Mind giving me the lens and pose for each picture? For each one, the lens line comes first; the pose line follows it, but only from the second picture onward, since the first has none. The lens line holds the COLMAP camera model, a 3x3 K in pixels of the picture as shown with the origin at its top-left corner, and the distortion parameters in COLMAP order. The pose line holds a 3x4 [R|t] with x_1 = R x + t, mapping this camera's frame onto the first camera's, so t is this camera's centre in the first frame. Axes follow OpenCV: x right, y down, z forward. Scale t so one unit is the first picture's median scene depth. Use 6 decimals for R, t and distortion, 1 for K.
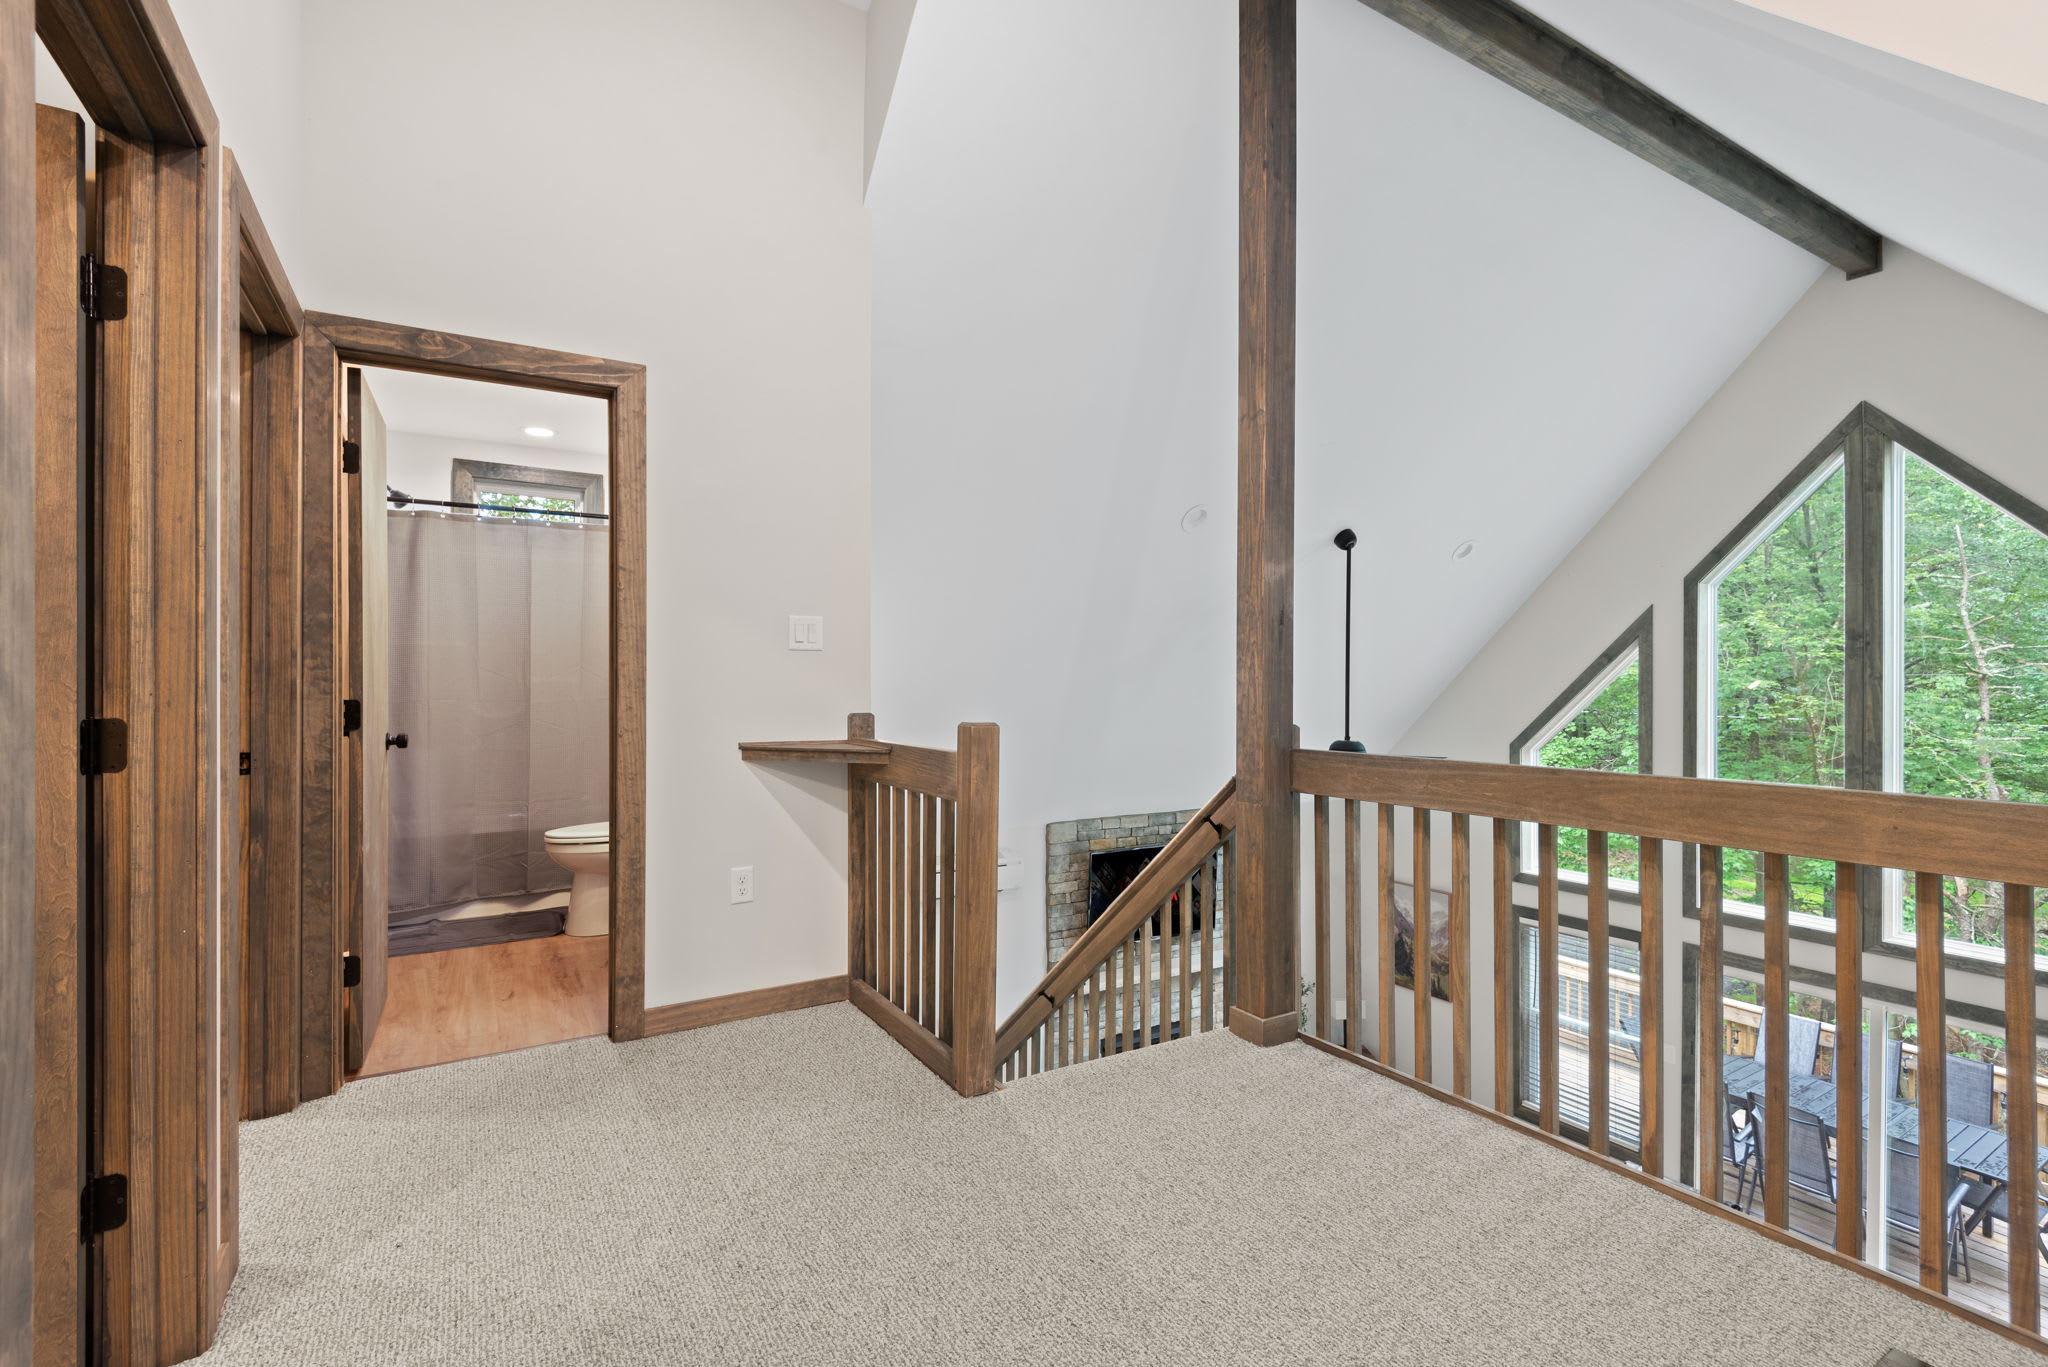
lens RADIAL K [[919.2, 0, 1016.1], [0, 919.2, 676.2], [0, 0, 1]] dist [0.015176, -0.002643]
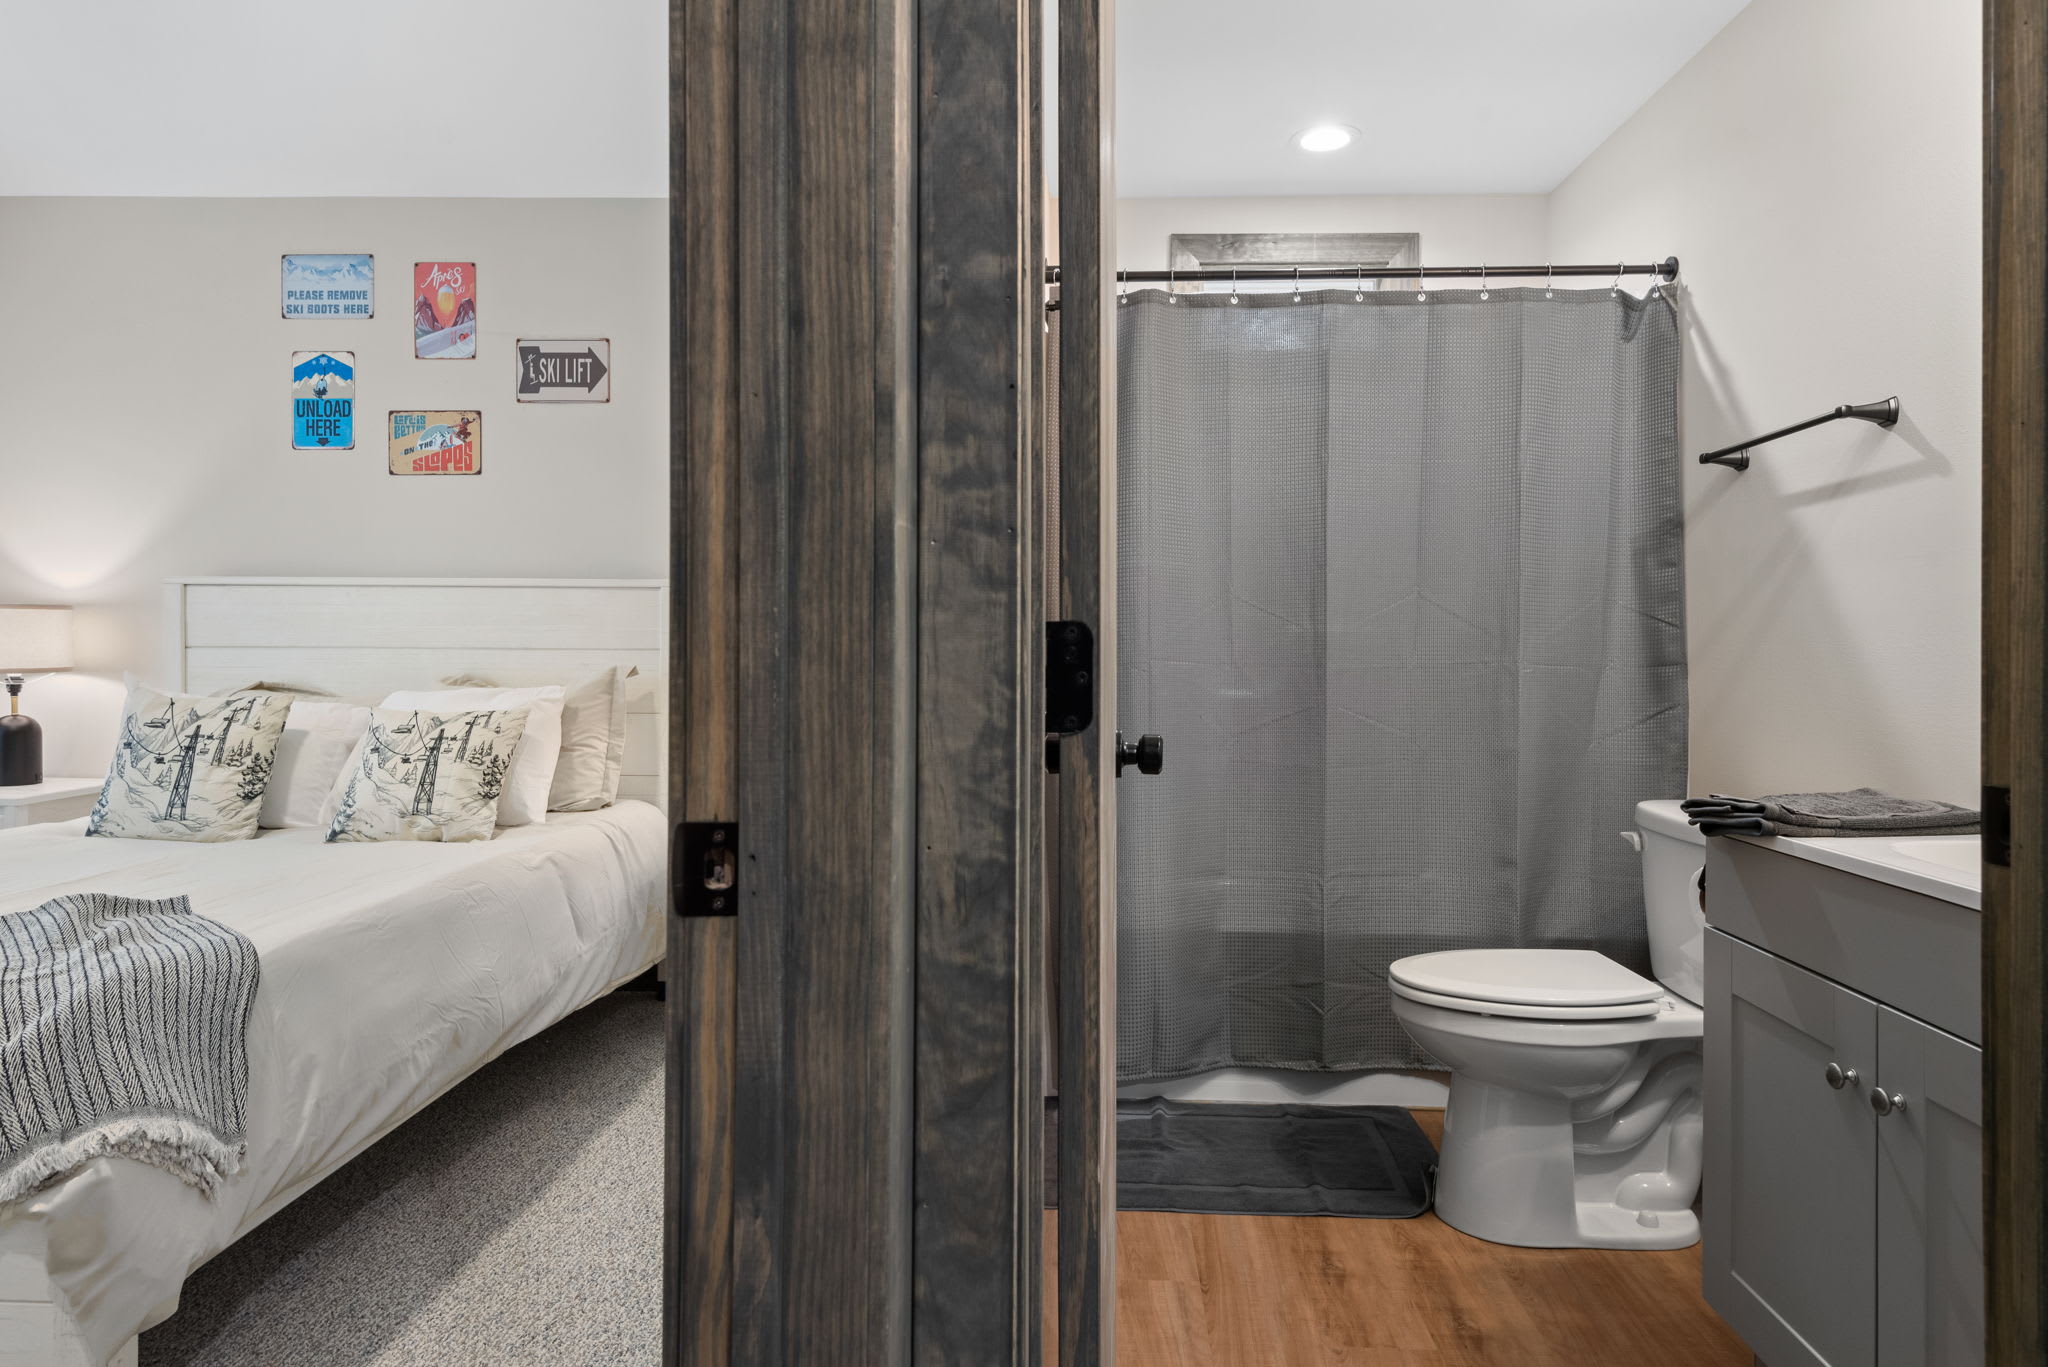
lens RADIAL K [[1151.5, 0, 1026.7], [0, 1151.5, 655.4], [0, 0, 1]] dist [0.029803, -0.007200]
pose [[0.821540, 0.002936, -0.570143, -0.565313], [-0.002711, 0.999996, 0.001243, 0.036957], [0.570144, 0.000524, 0.821545, 0.756483]]
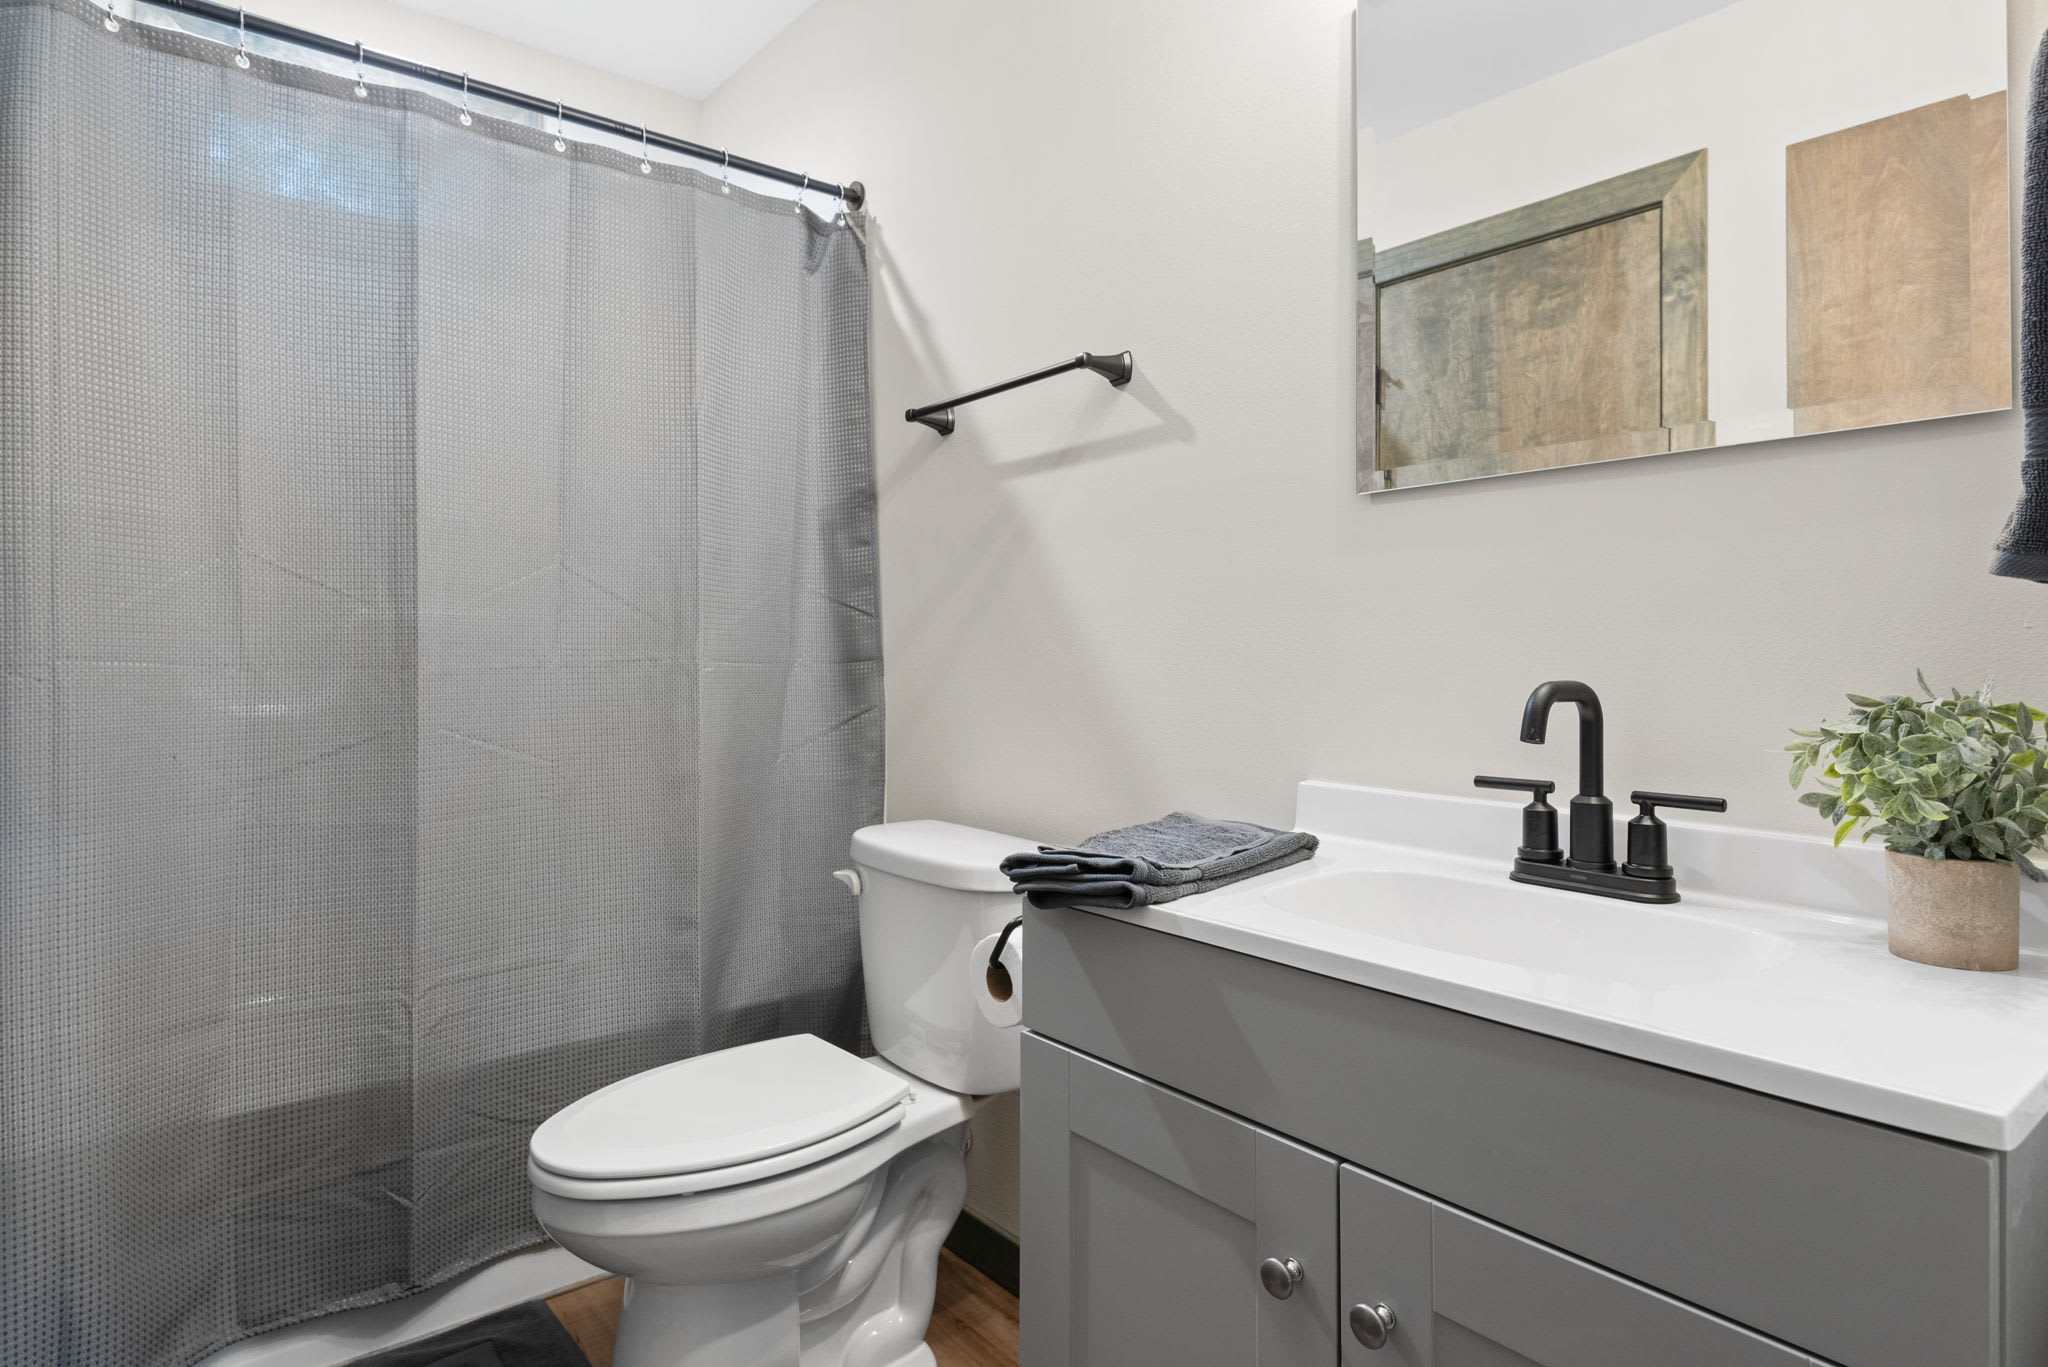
lens RADIAL K [[1151.5, 0, 1043.7], [0, 1151.5, 649.4], [0, 0, 1]] dist [0.029803, -0.007200]
pose [[0.988946, -0.002615, 0.148256, -0.678804], [0.002890, 0.999994, -0.001641, 0.039085], [-0.148251, 0.002052, 0.988948, 1.048831]]
